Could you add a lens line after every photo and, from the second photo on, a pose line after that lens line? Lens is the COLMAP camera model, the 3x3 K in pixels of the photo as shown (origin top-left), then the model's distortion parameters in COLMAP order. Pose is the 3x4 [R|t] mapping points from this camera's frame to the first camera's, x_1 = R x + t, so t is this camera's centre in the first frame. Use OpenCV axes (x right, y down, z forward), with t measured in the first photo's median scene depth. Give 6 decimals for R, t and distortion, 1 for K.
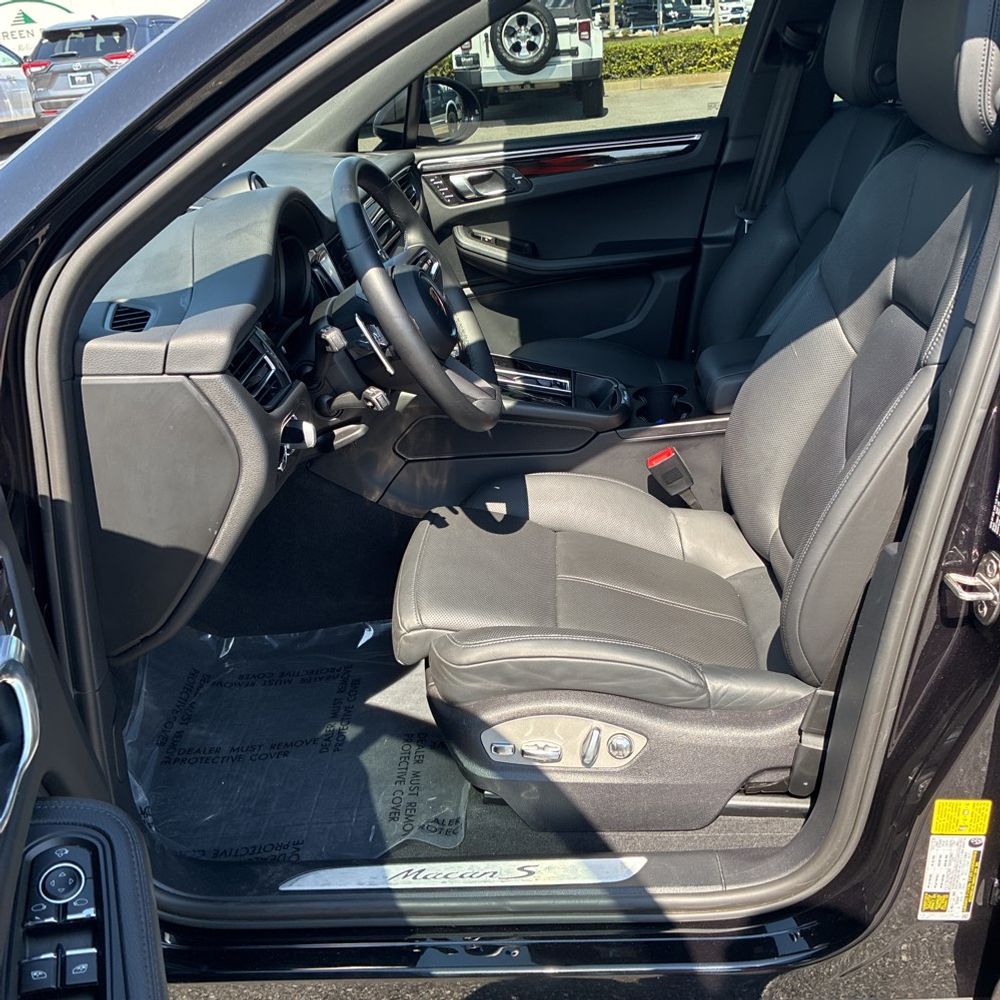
lens RADIAL K [[1015.0, 0, 505.9], [0, 1015.0, 495.1], [0, 0, 1]] dist [0.005787, 0.018345]
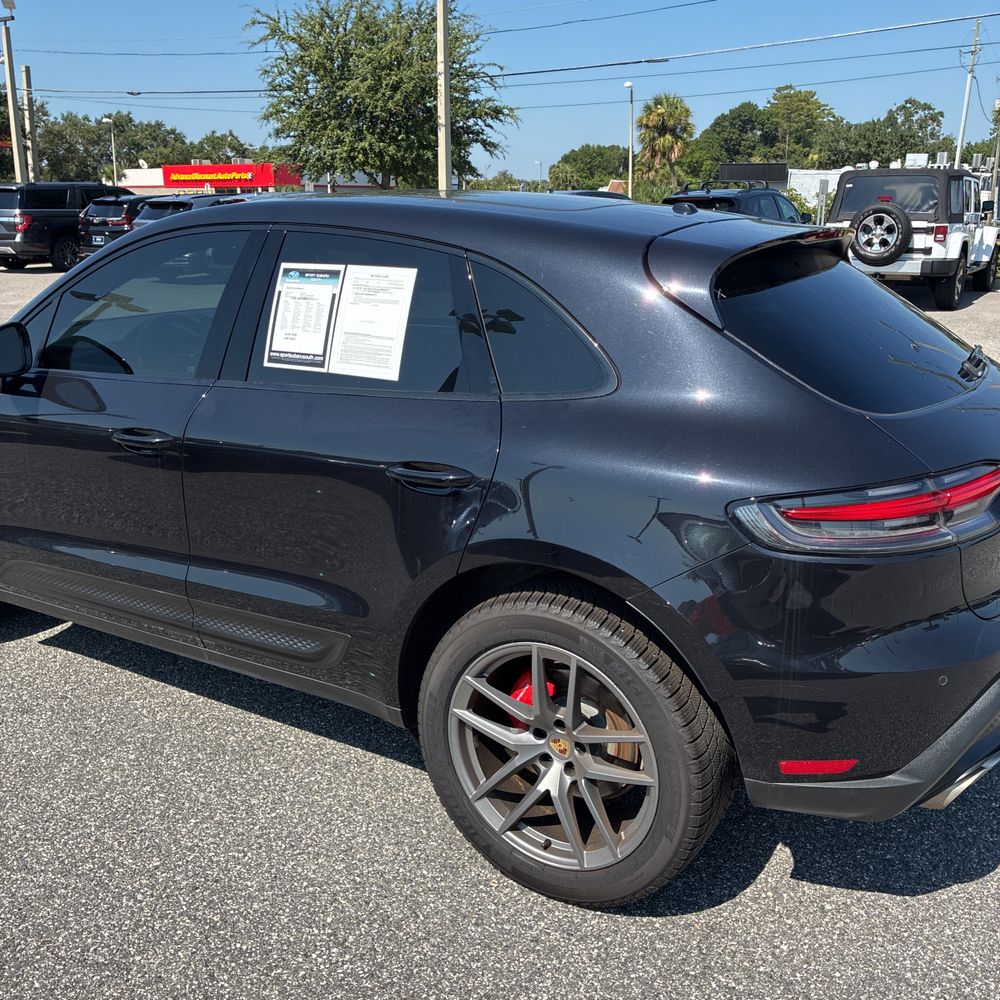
lens RADIAL K [[999.0, 0, 512.5], [0, 999.0, 495.7], [0, 0, 1]] dist [0.029261, 0.007042]
pose [[0.879859, 0.203330, -0.429541, 0.193044], [-0.258583, 0.963170, -0.073742, 0.011598], [0.398727, 0.175955, 0.900031, -0.102924]]
